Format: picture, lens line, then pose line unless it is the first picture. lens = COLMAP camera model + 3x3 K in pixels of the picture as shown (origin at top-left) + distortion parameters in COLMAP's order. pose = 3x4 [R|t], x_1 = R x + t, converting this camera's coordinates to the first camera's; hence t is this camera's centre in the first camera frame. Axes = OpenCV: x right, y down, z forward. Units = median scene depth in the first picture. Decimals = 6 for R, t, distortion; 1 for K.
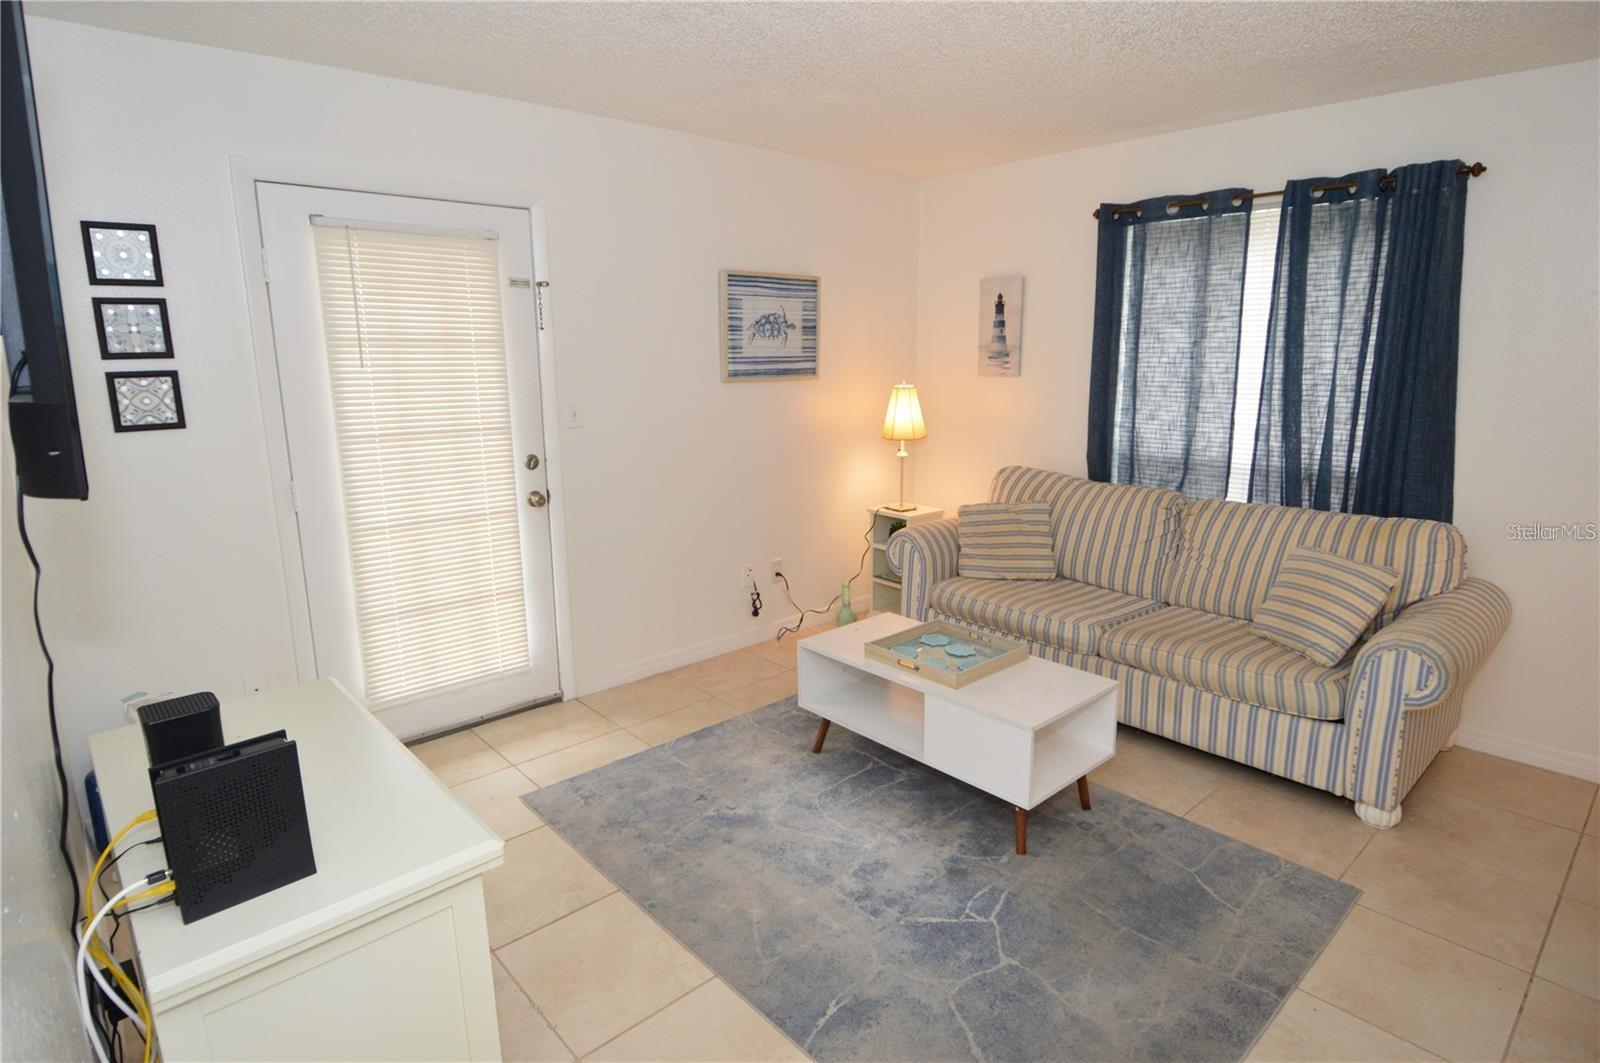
lens RADIAL K [[846.7, 0, 804.6], [0, 846.7, 523.4], [0, 0, 1]] dist [0.027198, -0.035432]
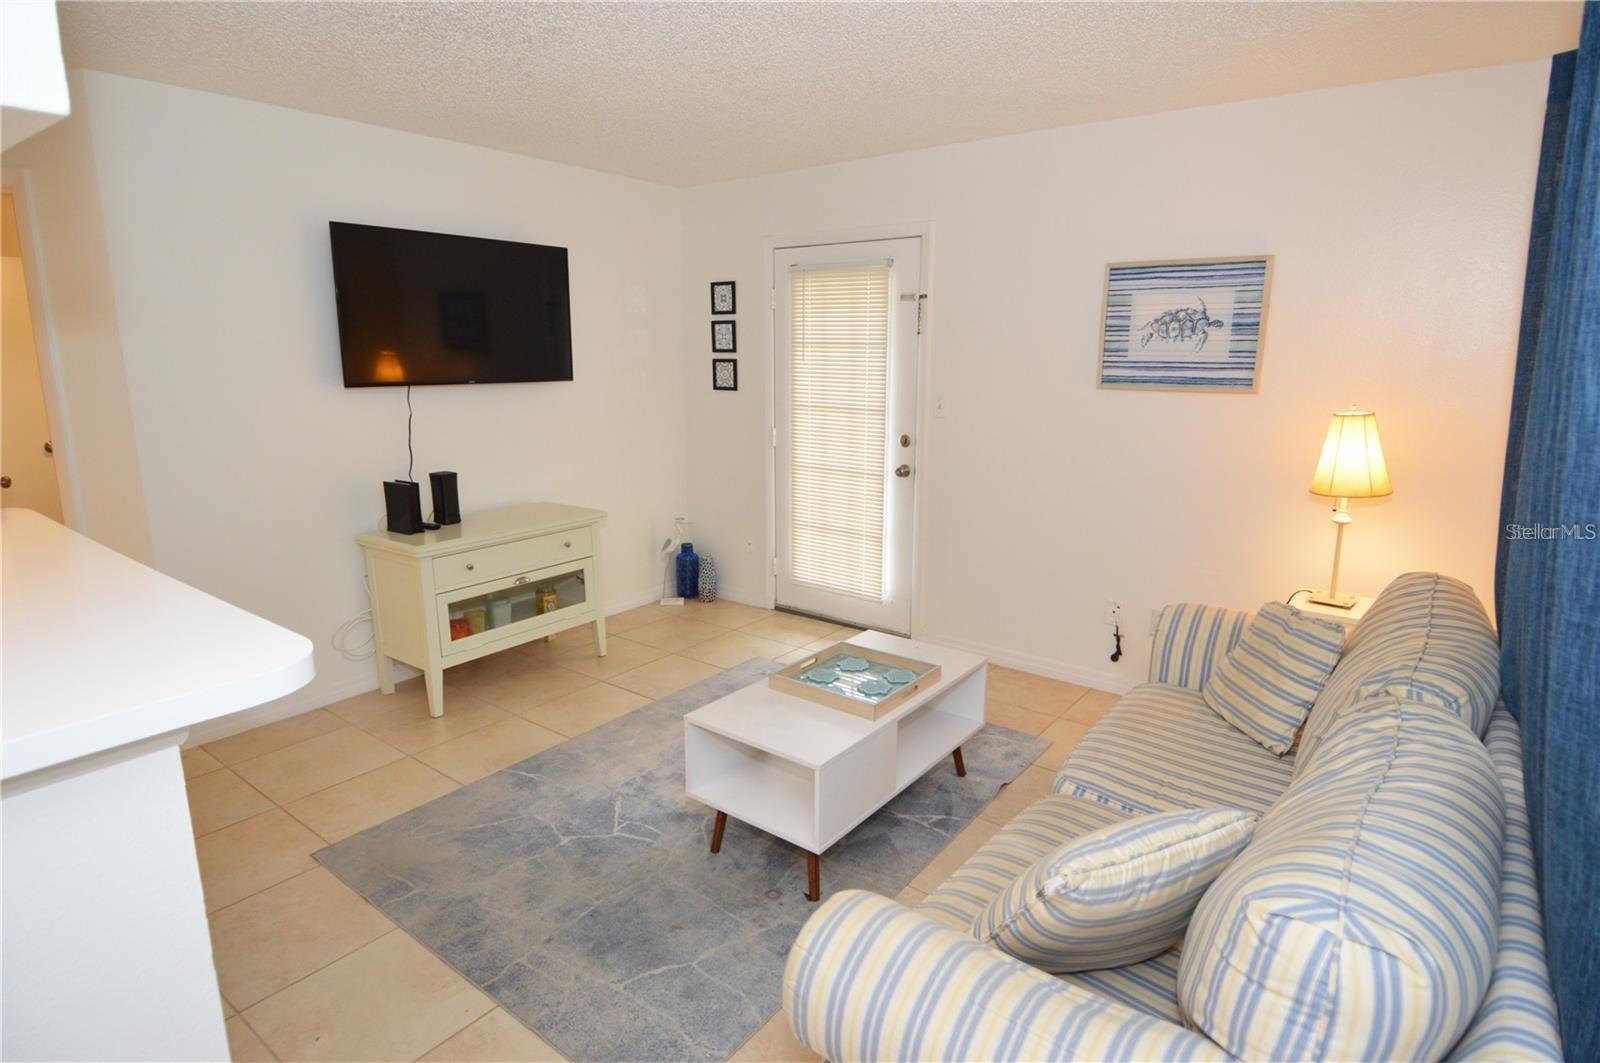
lens RADIAL K [[846.7, 0, 804.6], [0, 846.7, 523.4], [0, 0, 1]] dist [0.027198, -0.035432]
pose [[0.180862, 0.206885, -0.961503, 0.965243], [-0.205096, 0.964066, 0.168858, -0.149985], [0.961886, 0.166660, 0.216794, 0.678153]]
